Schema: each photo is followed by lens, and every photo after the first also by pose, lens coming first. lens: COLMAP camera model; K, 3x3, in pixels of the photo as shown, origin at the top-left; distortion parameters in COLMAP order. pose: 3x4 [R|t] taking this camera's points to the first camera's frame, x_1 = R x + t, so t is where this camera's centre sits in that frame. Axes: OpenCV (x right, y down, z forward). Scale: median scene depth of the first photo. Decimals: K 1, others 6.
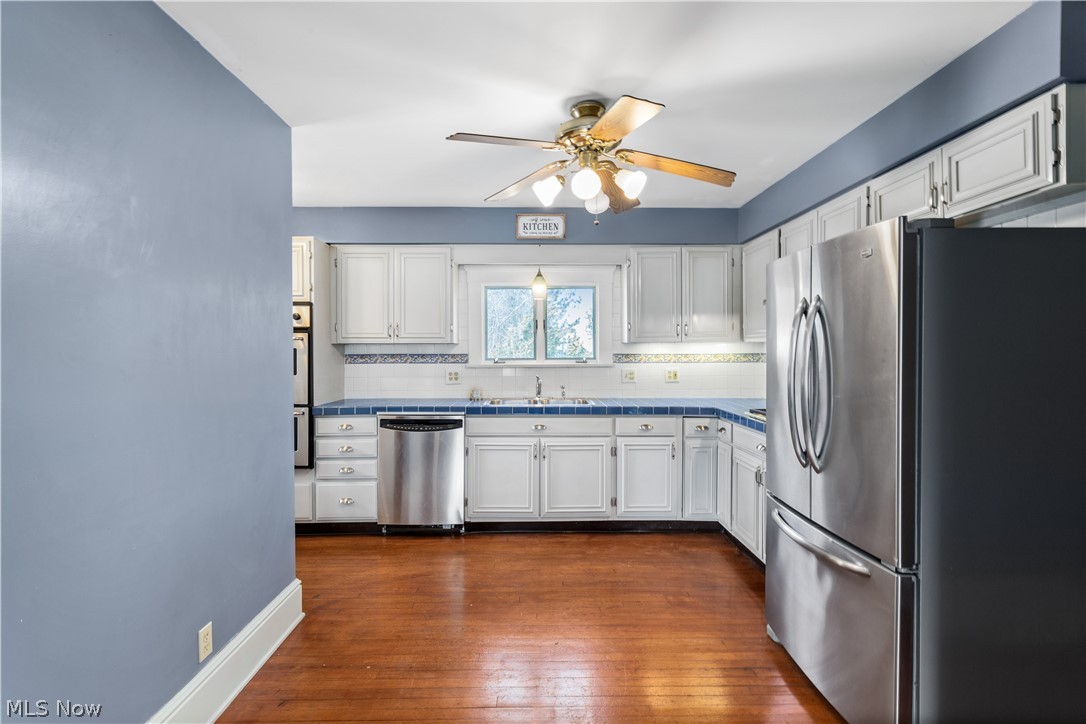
lens RADIAL K [[530.7, 0, 538.2], [0, 530.7, 341.6], [0, 0, 1]] dist [-0.001281, -0.000587]
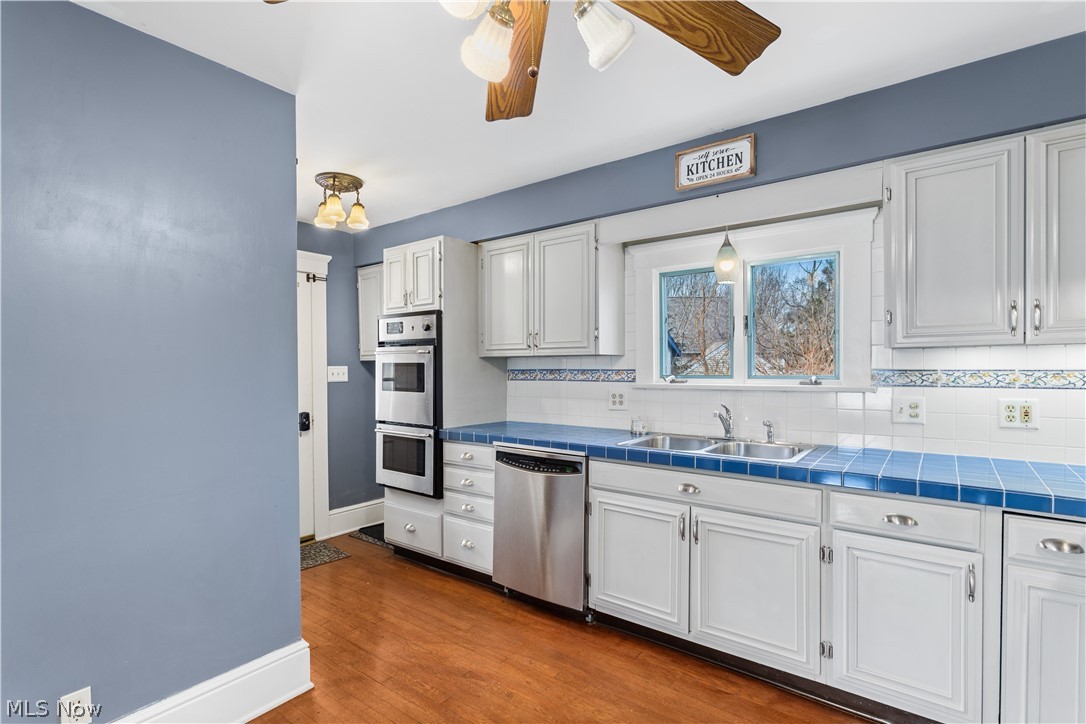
lens RADIAL K [[527.8, 0, 545.5], [0, 527.8, 364.7], [0, 0, 1]] dist [0.004389, 0.001042]
pose [[0.782523, -0.003743, -0.622610, 0.251546], [0.013846, 0.999839, 0.011391, 0.008349], [0.622467, -0.017534, 0.782449, 0.417023]]
